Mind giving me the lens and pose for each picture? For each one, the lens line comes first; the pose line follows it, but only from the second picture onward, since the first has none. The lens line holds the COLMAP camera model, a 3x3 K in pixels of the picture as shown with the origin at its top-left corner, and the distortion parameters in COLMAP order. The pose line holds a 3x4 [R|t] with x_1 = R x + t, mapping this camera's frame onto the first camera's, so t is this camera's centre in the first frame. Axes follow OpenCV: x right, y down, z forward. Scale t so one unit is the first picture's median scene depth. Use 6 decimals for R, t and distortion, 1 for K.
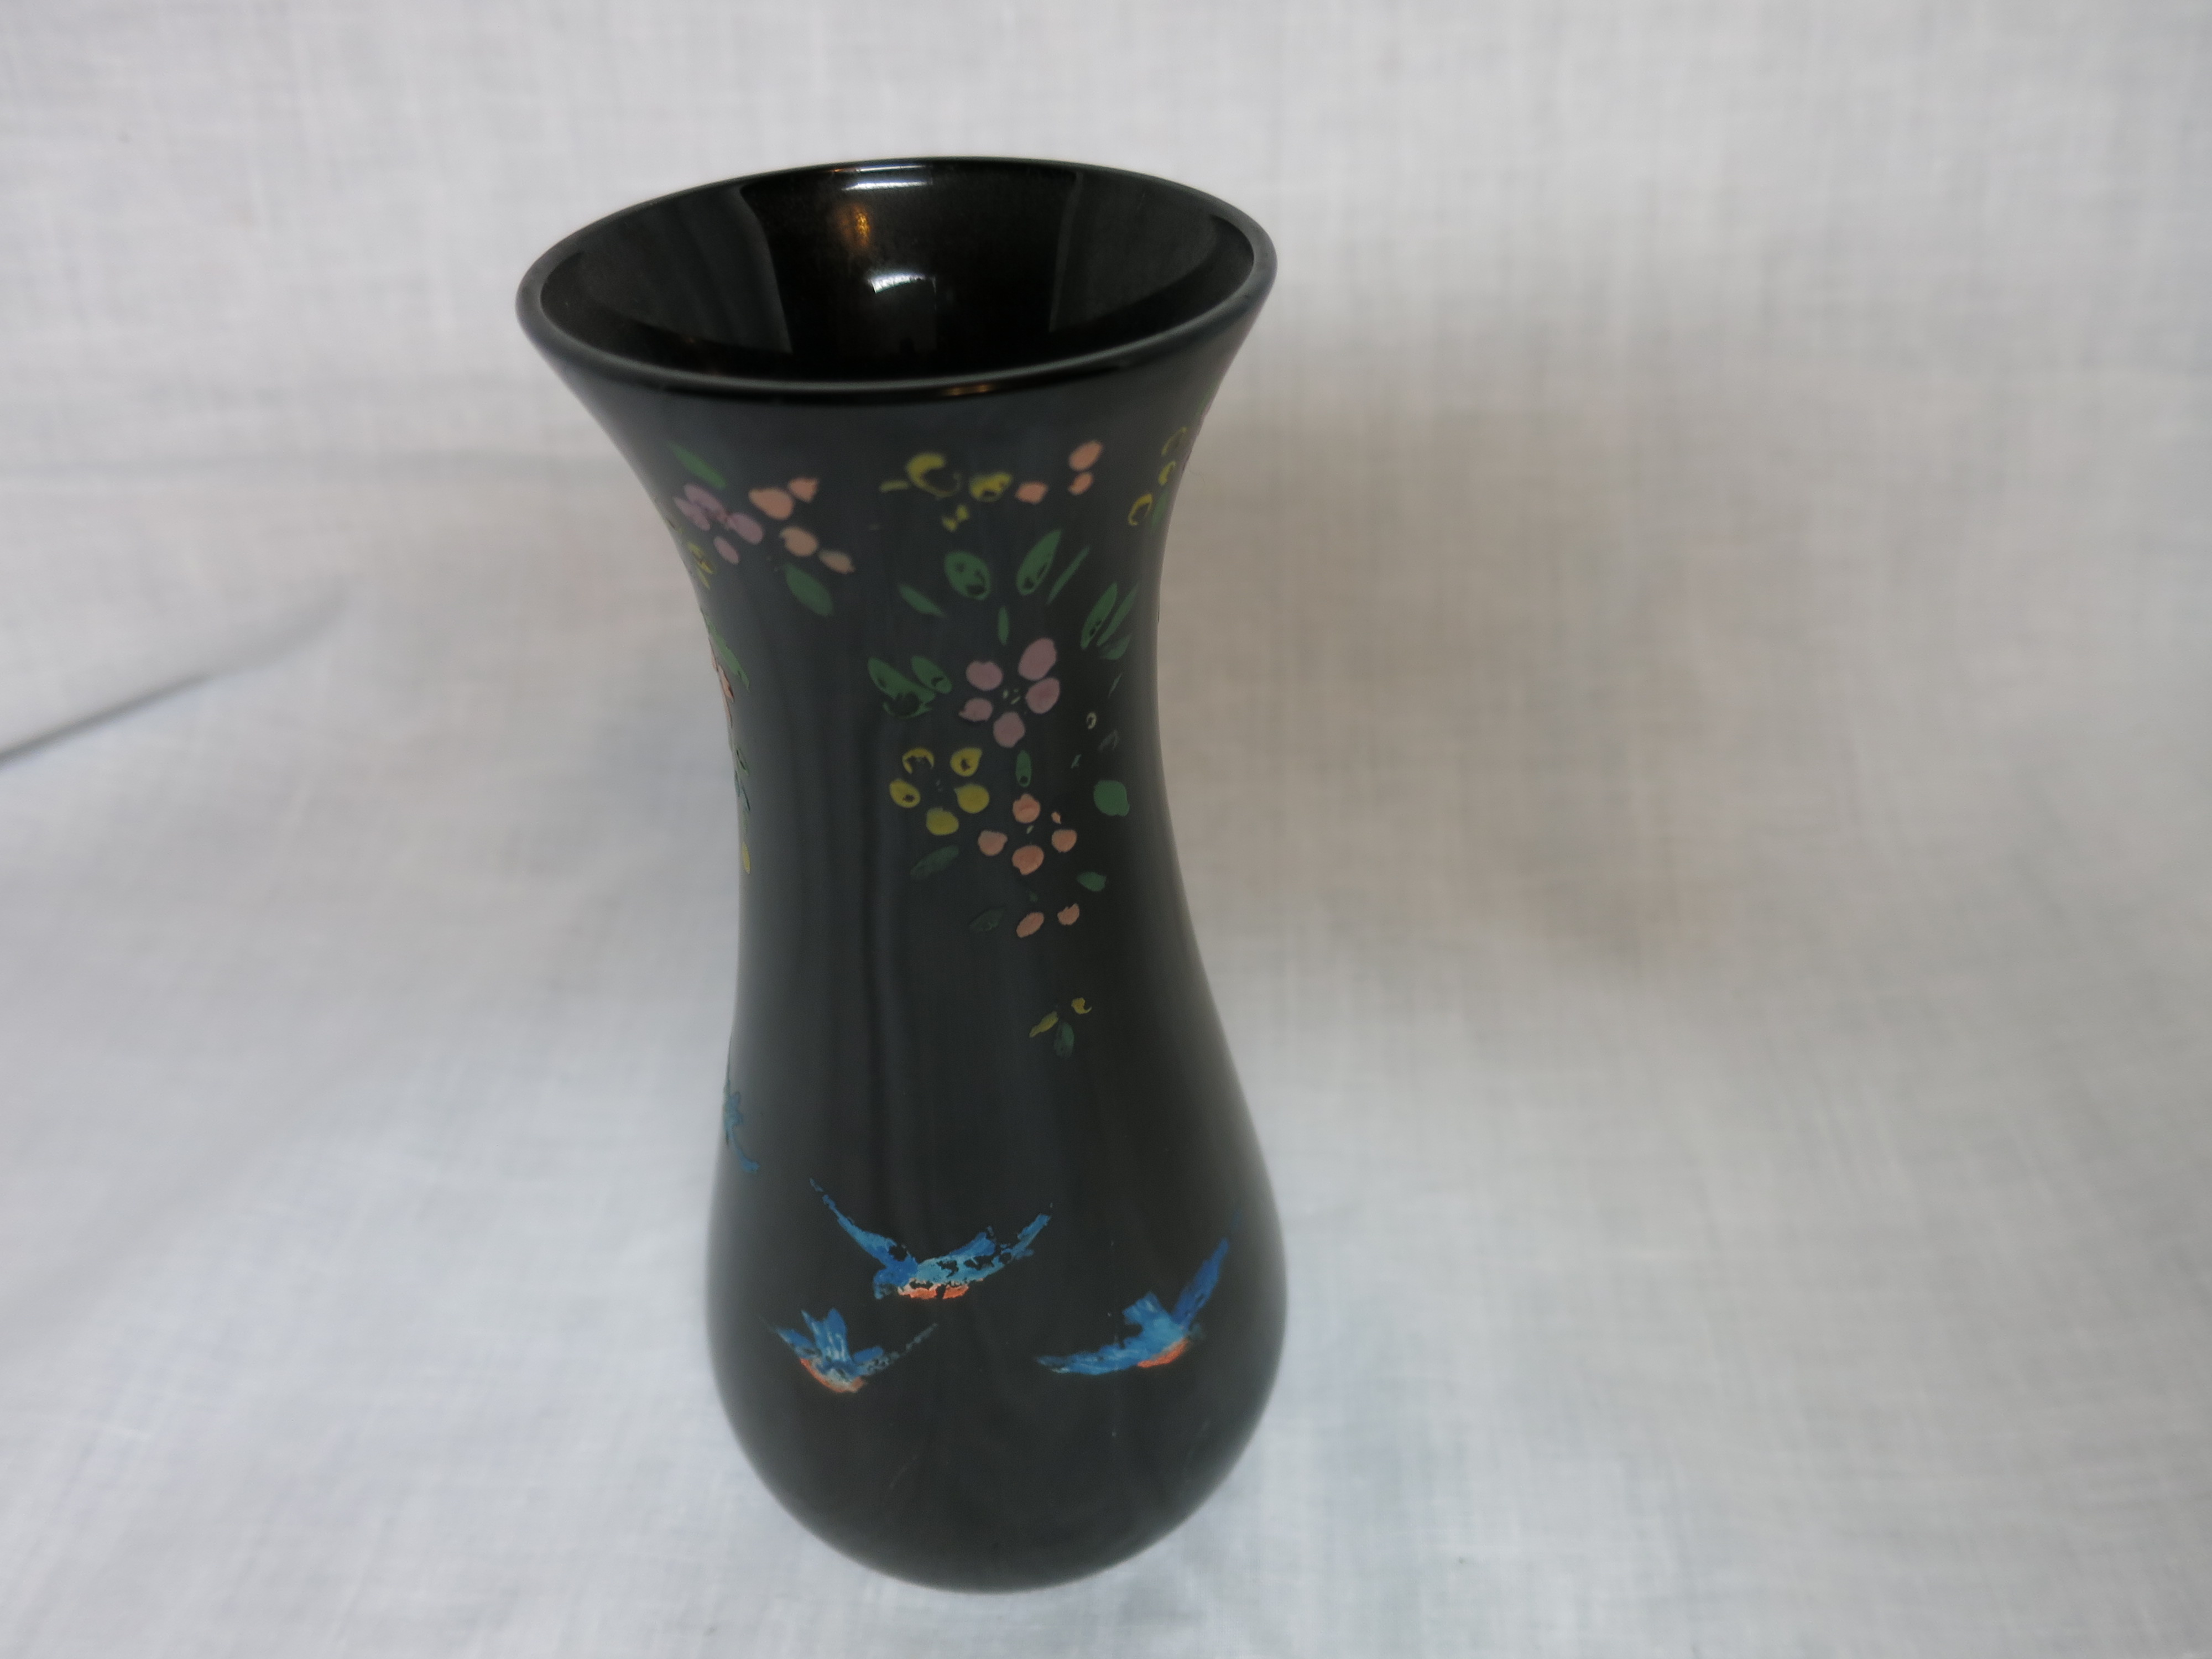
lens RADIAL K [[1623.7, 0, 1106.0], [0, 1623.7, 829.5], [0, 0, 1]] dist [-0.021685, 0.003666]
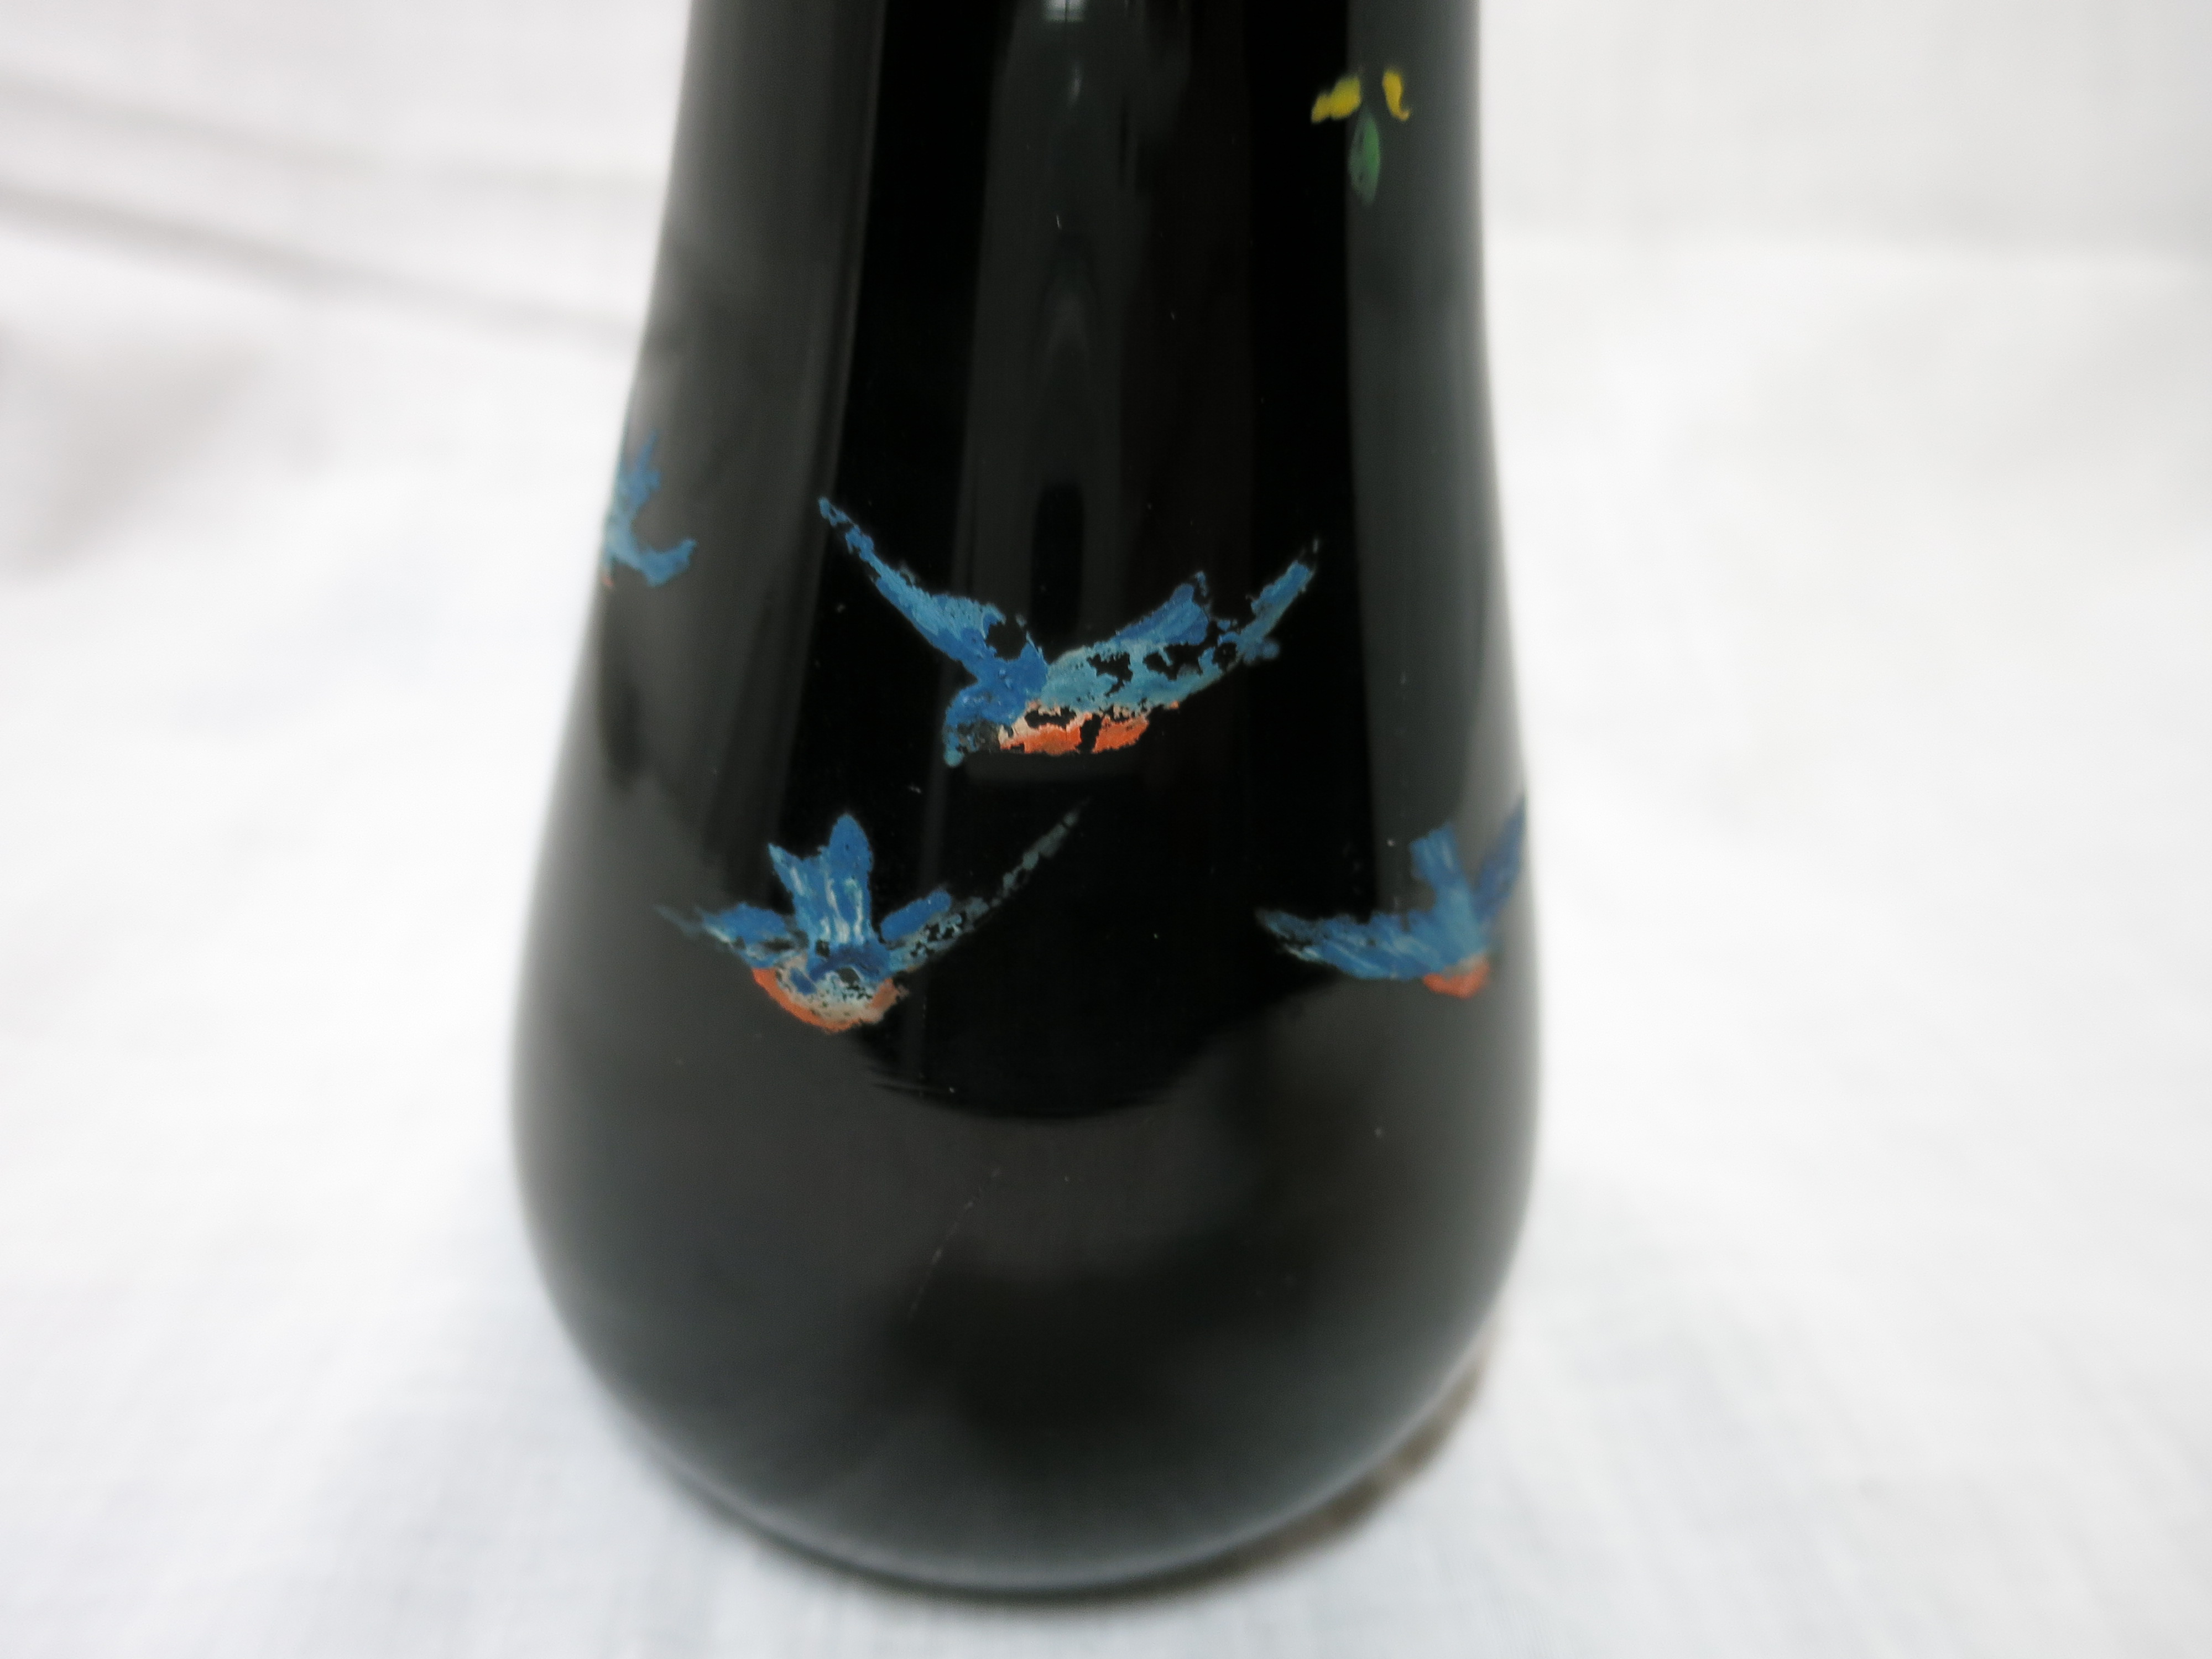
lens RADIAL K [[1623.7, 0, 1106.0], [0, 1623.7, 829.5], [0, 0, 1]] dist [-0.021685, 0.003666]
pose [[0.986101, 0.011063, 0.165778, -0.170067], [0.024939, 0.976620, -0.213520, 0.400479], [-0.164264, 0.214686, 0.962771, 0.522102]]
